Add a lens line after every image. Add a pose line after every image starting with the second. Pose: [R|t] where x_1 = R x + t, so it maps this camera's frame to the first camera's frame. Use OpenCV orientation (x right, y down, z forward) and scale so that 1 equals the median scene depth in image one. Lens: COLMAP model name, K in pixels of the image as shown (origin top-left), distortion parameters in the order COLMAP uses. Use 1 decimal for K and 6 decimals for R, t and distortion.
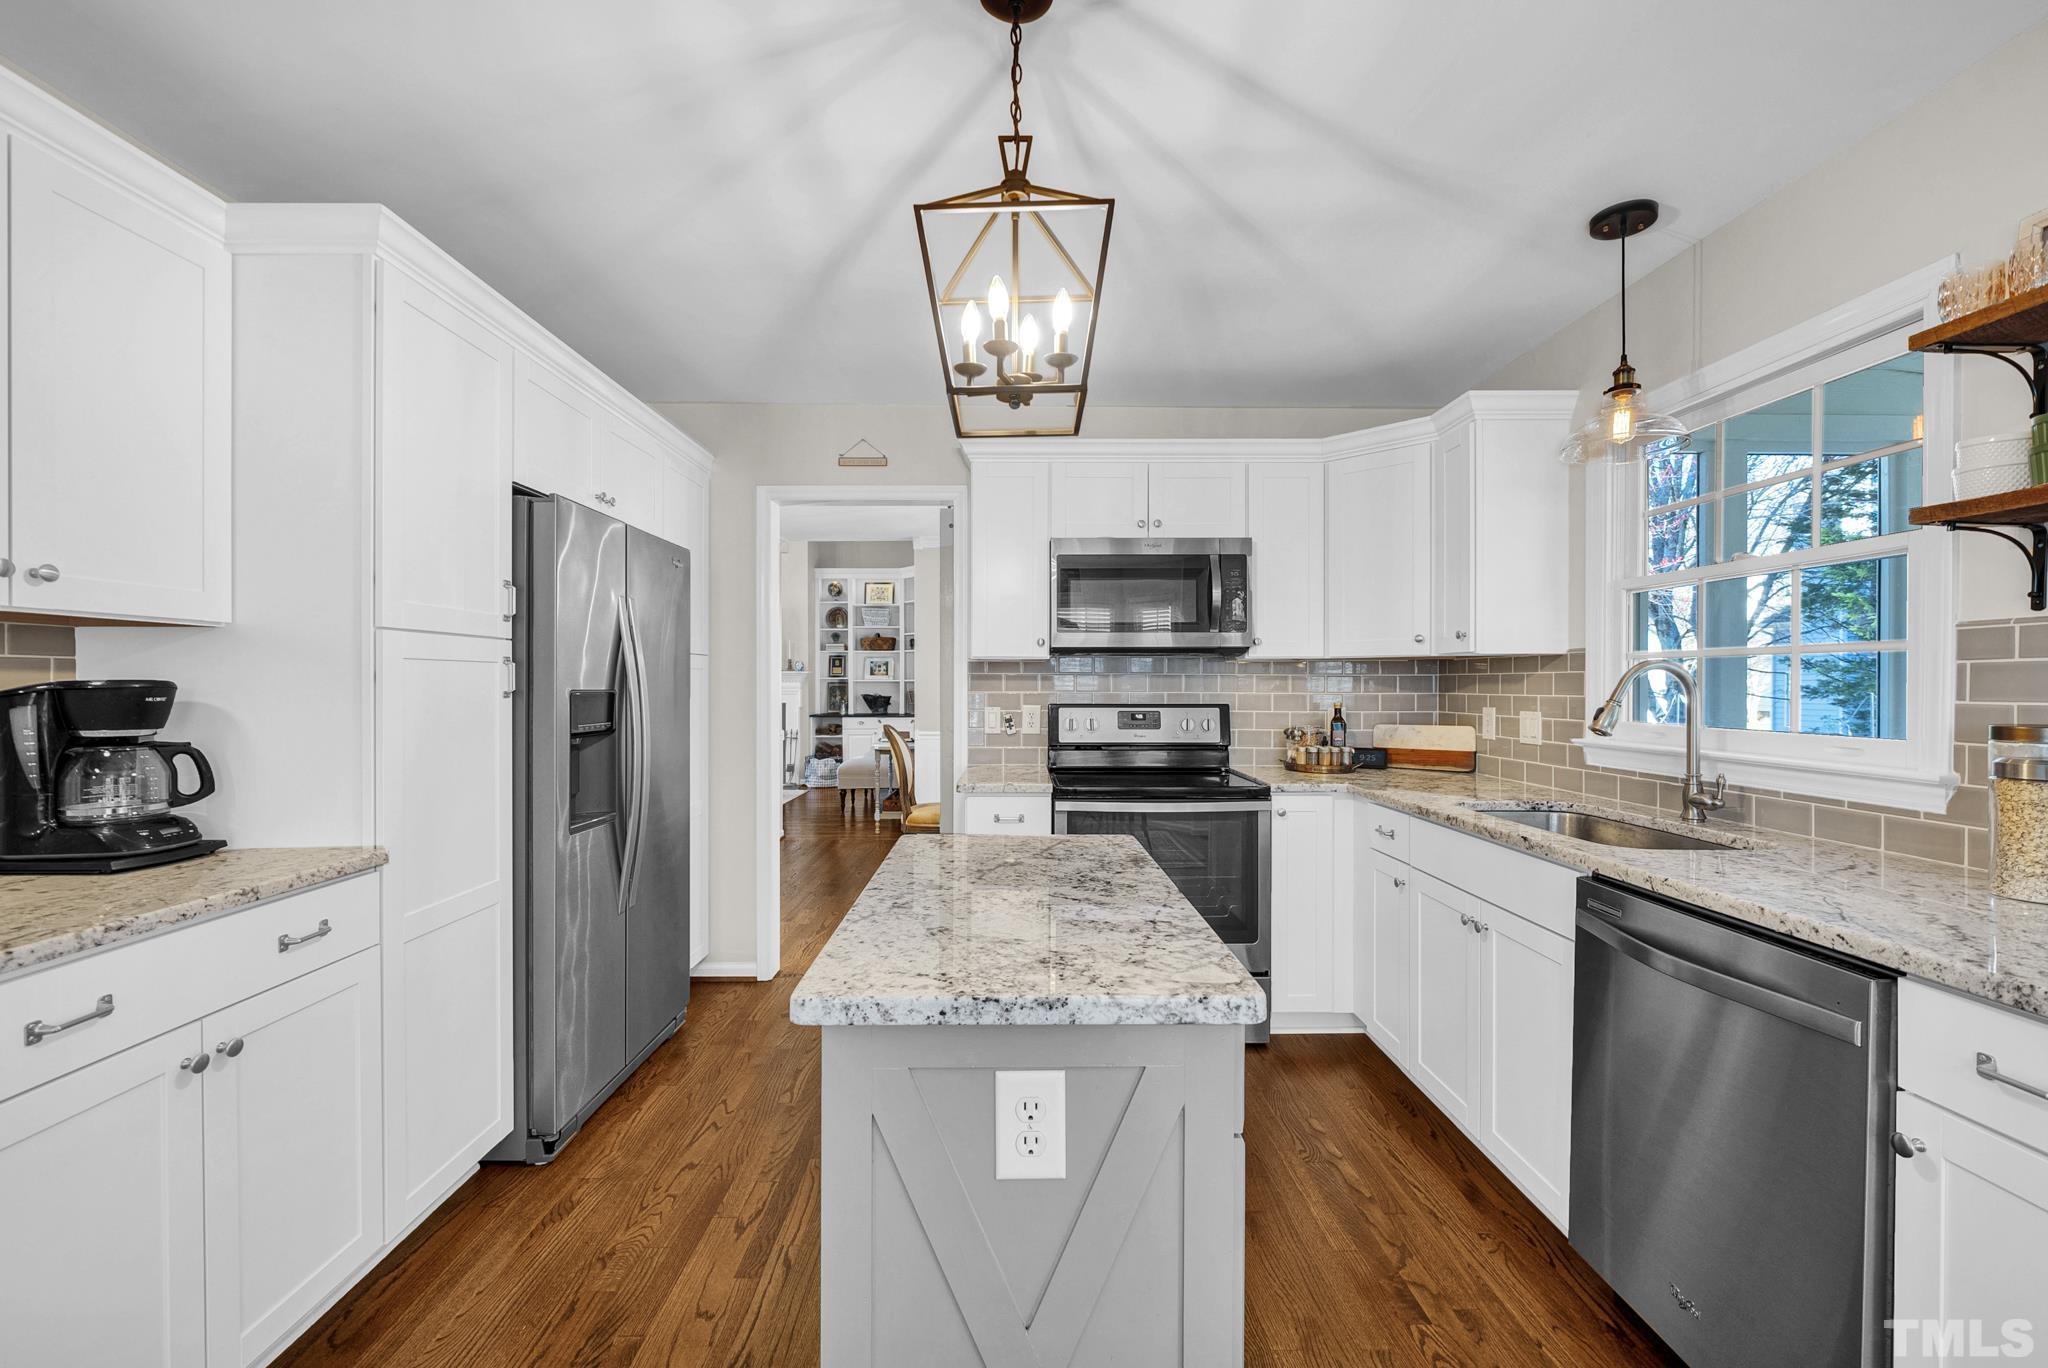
lens RADIAL K [[831.3, 0, 1013.6], [0, 831.3, 691.0], [0, 0, 1]] dist [-0.006069, 0.000950]
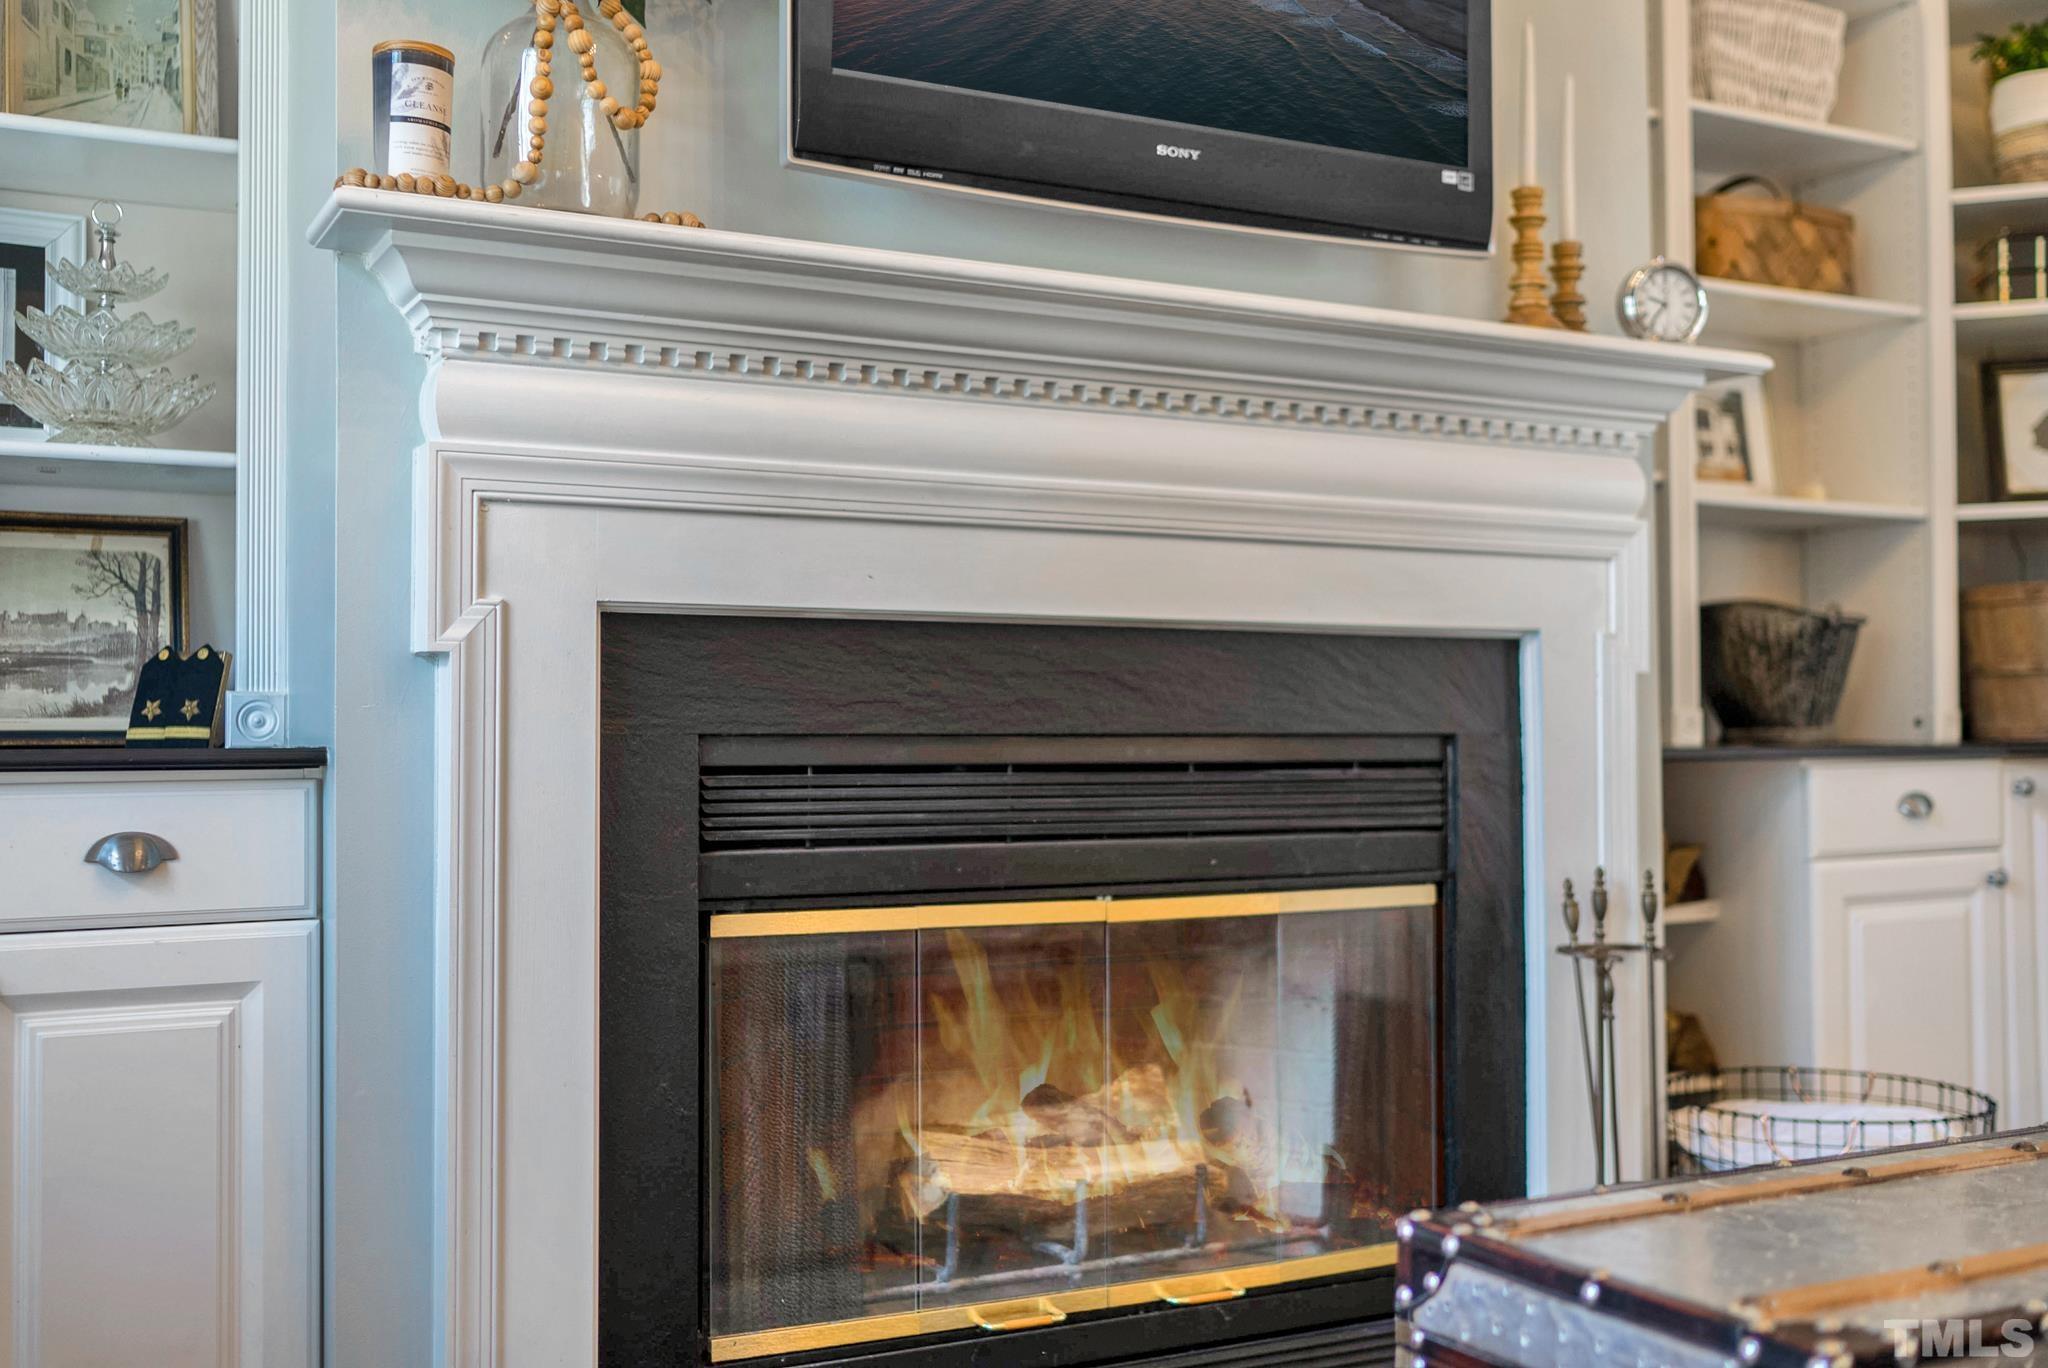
lens RADIAL K [[2084.6, 0, 1024.4], [0, 2084.6, 682.8], [0, 0, 1]] dist [-0.007812, 0.000000]
pose [[0.880817, 0.007353, 0.473399, -1.578146], [0.010896, 0.999300, -0.035795, 0.101731], [-0.473331, 0.036687, 0.880121, 2.660813]]
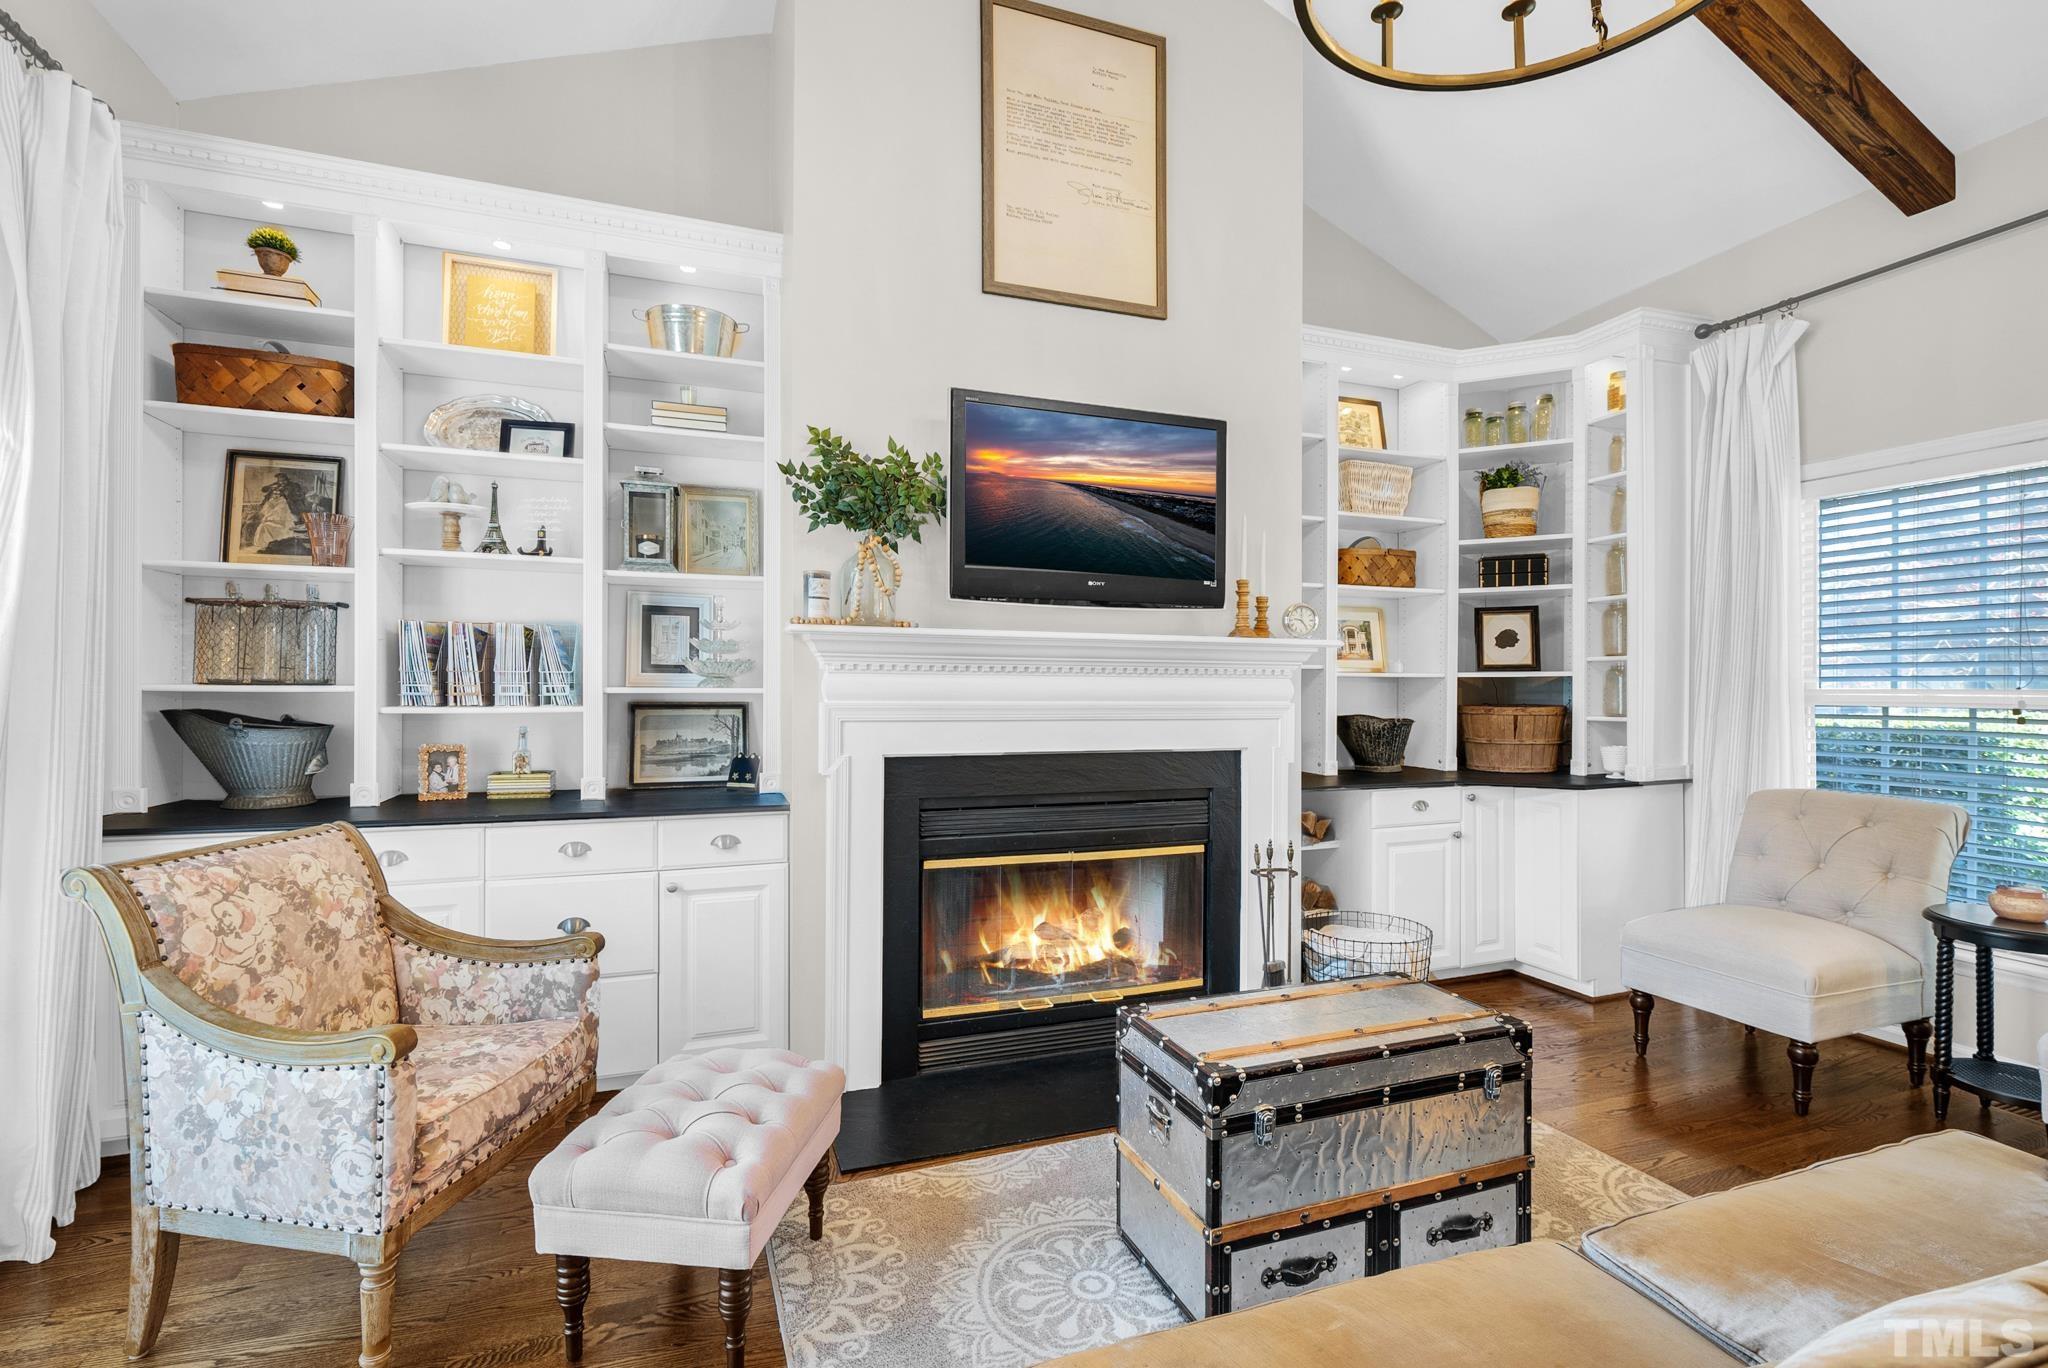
lens RADIAL K [[942.4, 0, 1020.8], [0, 942.4, 683.2], [0, 0, 1]] dist [-0.001118, -0.000079]
pose [[0.933140, 0.002796, 0.359502, -1.573768], [-0.000661, 0.999981, -0.006061, -0.022194], [-0.359513, 0.005418, 0.933124, 2.441308]]
